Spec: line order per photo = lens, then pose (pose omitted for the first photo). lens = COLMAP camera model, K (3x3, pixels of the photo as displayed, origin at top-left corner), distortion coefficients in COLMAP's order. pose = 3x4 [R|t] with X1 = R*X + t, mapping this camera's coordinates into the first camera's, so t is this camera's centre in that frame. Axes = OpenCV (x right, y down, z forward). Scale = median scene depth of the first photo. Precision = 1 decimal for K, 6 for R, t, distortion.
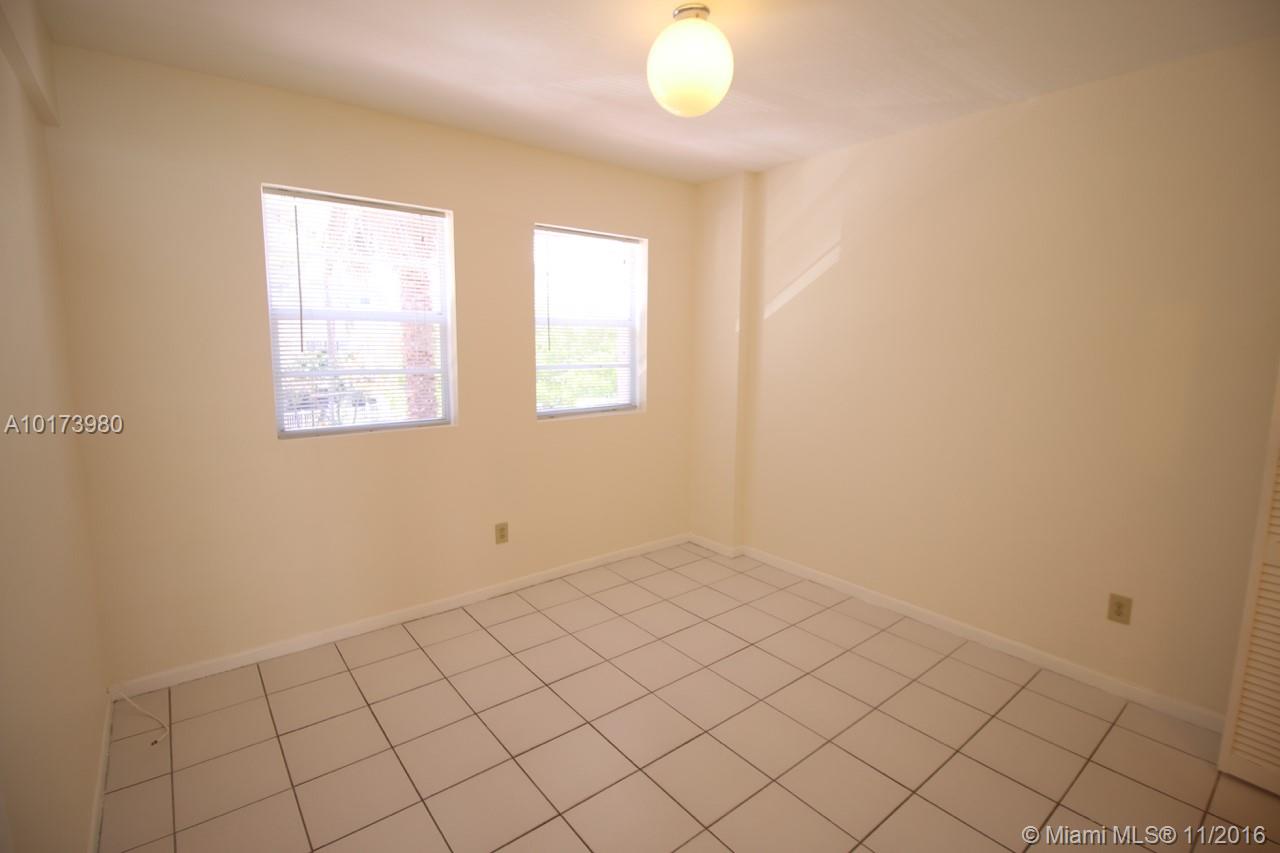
lens RADIAL K [[588.7, 0, 644.3], [0, 588.7, 442.9], [0, 0, 1]] dist [-0.003574, -0.001312]
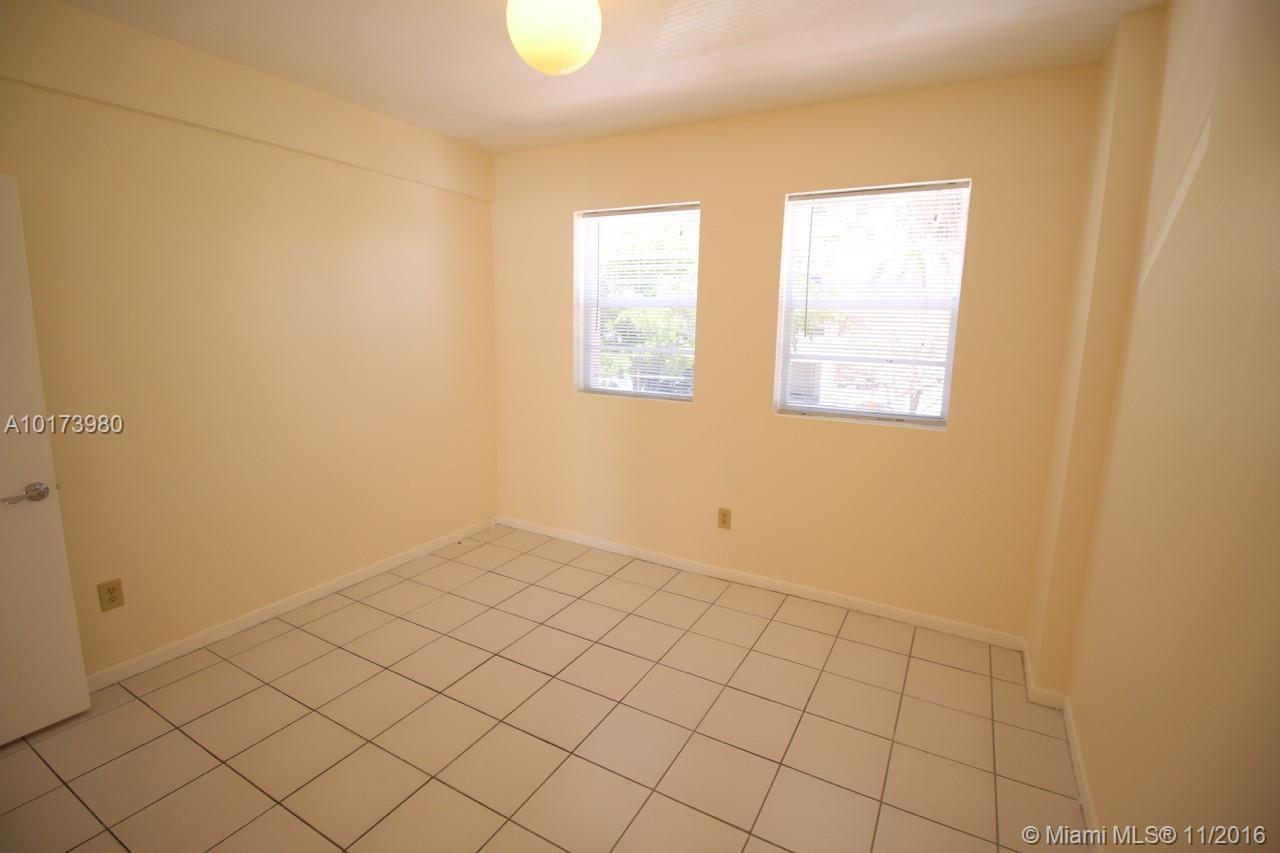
lens RADIAL K [[588.7, 0, 644.3], [0, 588.7, 442.9], [0, 0, 1]] dist [-0.003574, -0.001312]
pose [[0.362619, 0.186942, -0.912995, 0.564816], [-0.174696, 0.975943, 0.130446, -0.074668], [0.915417, 0.112194, 0.386554, 0.446572]]
